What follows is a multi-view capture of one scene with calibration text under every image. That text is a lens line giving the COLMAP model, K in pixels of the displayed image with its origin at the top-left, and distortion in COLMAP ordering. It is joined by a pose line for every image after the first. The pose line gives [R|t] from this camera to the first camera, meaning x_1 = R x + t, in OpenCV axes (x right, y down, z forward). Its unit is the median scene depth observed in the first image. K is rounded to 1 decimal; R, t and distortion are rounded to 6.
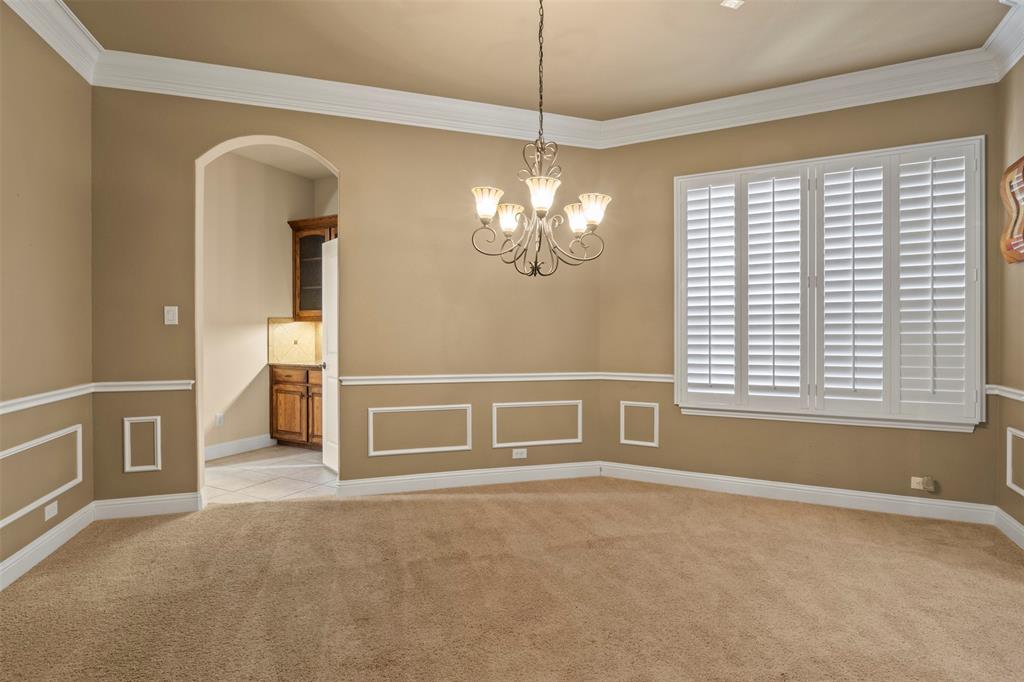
lens RADIAL K [[517.2, 0, 510.5], [0, 517.2, 327.2], [0, 0, 1]] dist [-0.003037, -0.000691]
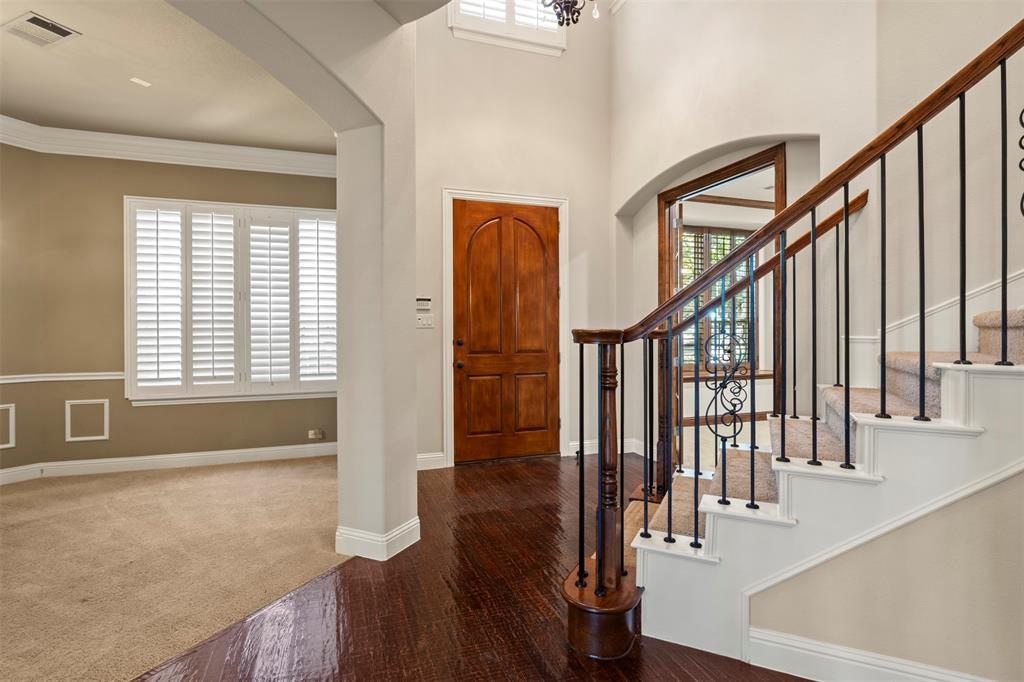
lens RADIAL K [[517.2, 0, 510.5], [0, 517.2, 327.2], [0, 0, 1]] dist [-0.003037, -0.000691]
pose [[0.697480, 0.002996, 0.716598, 0.104307], [-0.003196, 0.999994, -0.001070, -0.006986], [-0.716597, -0.001544, 0.697486, -0.402015]]
